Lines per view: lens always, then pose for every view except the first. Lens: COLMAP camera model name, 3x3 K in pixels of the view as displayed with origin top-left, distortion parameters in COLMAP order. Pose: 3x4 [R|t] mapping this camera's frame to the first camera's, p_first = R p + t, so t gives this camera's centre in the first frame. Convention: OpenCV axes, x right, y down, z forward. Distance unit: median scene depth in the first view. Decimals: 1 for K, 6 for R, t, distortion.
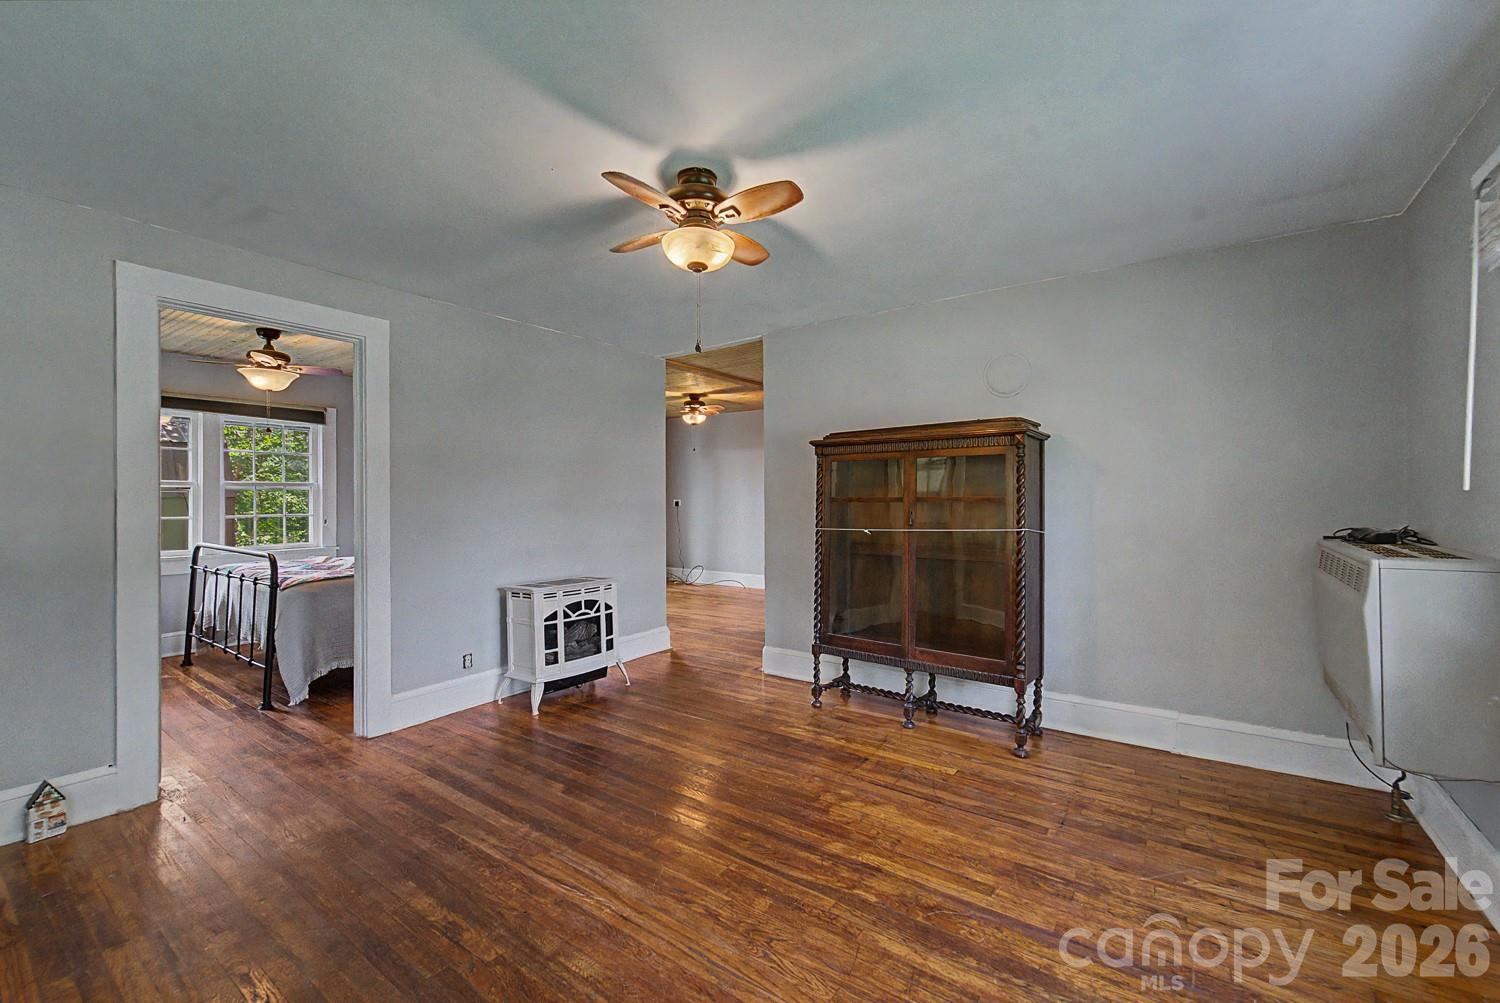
lens RADIAL K [[608.8, 0, 753.2], [0, 608.8, 495.7], [0, 0, 1]] dist [-0.001519, -0.000425]
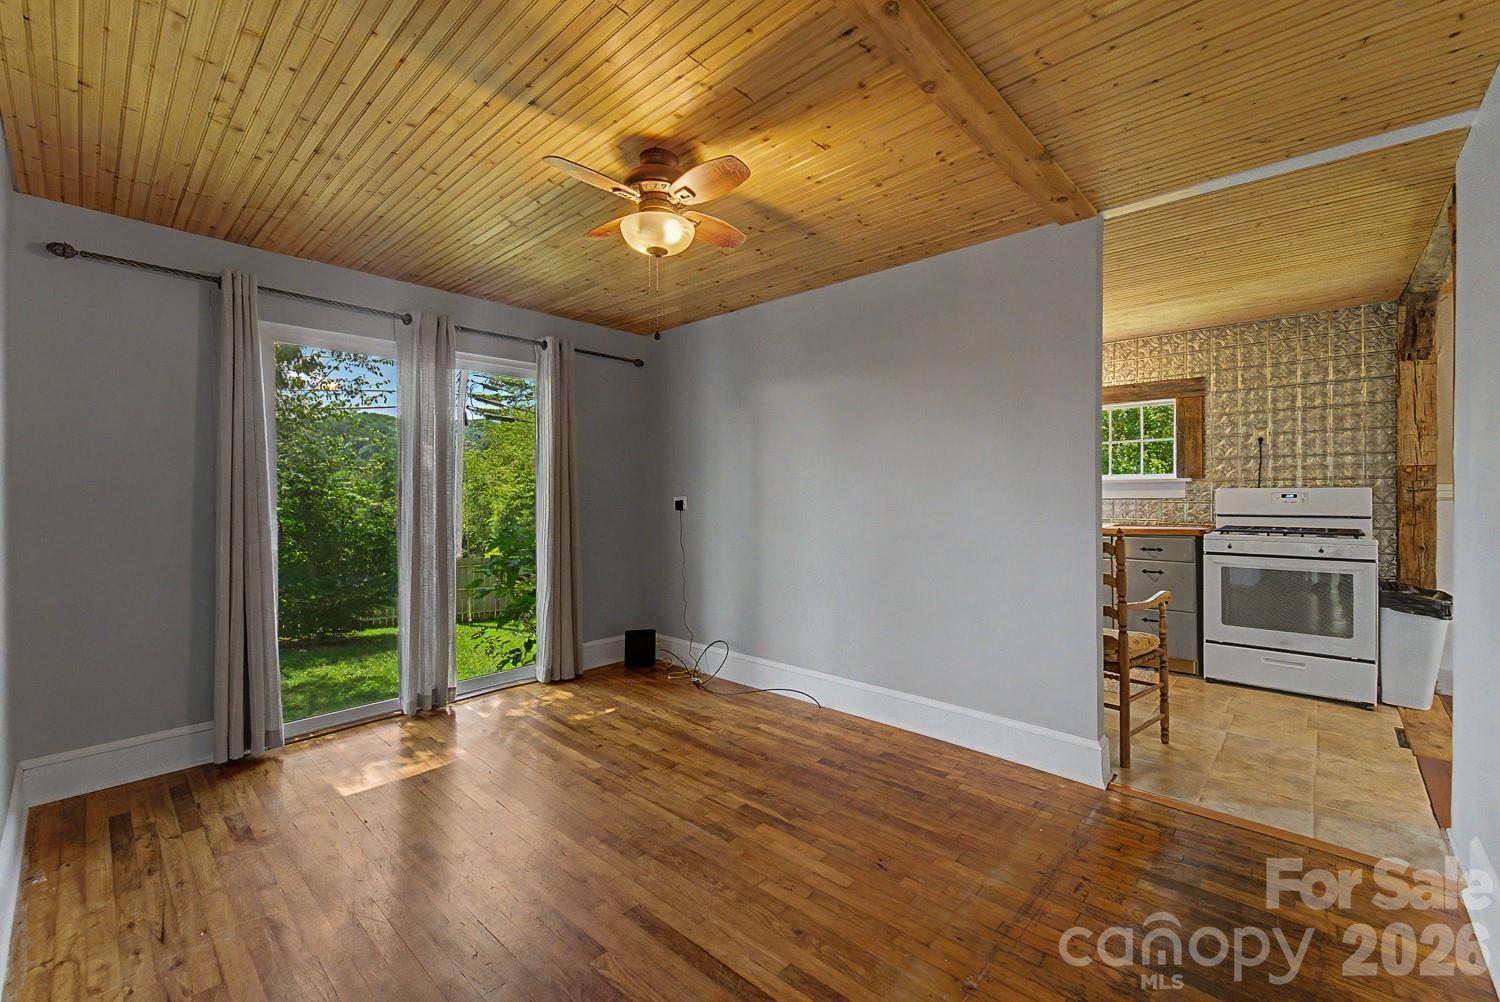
lens RADIAL K [[618.9, 0, 751.5], [0, 618.9, 494.6], [0, 0, 1]] dist [0.000294, 0.000028]
pose [[0.991109, 0.005759, -0.132930, -0.017230], [-0.005177, 0.999975, 0.004723, 0.009835], [0.132954, -0.003993, 0.991114, 1.554855]]
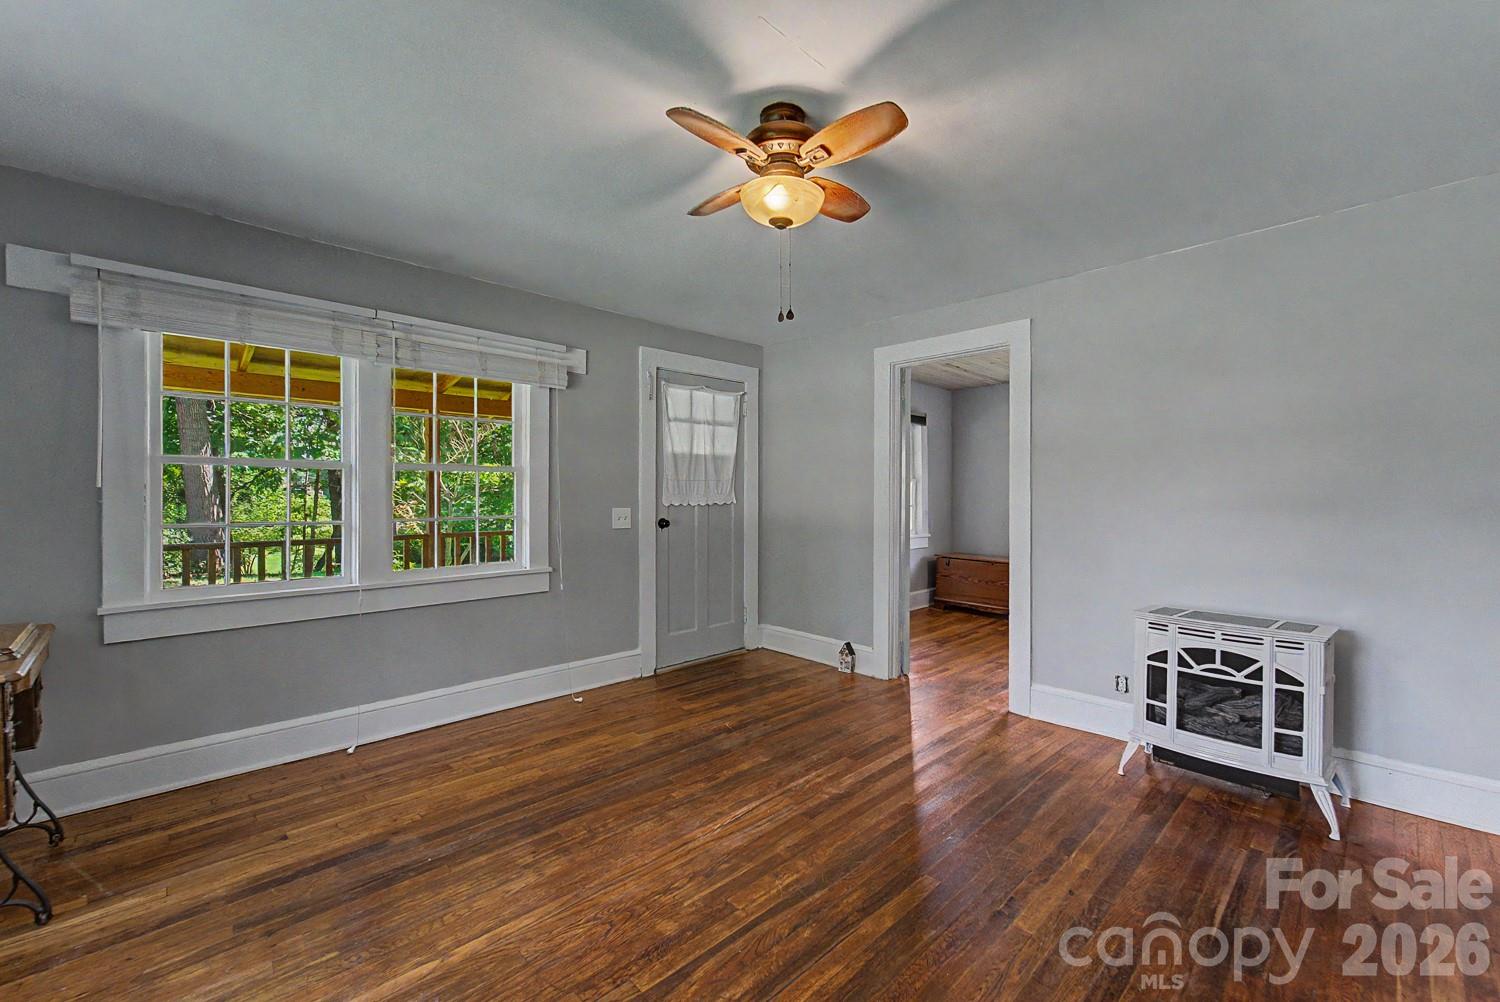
lens RADIAL K [[612.3, 0, 755.2], [0, 612.3, 496.9], [0, 0, 1]] dist [-0.005237, -0.000297]
pose [[-0.187249, 0.007463, -0.982284, 0.538502], [0.003627, 0.999970, 0.006906, 0.005870], [0.982306, -0.002269, -0.187270, 0.783529]]
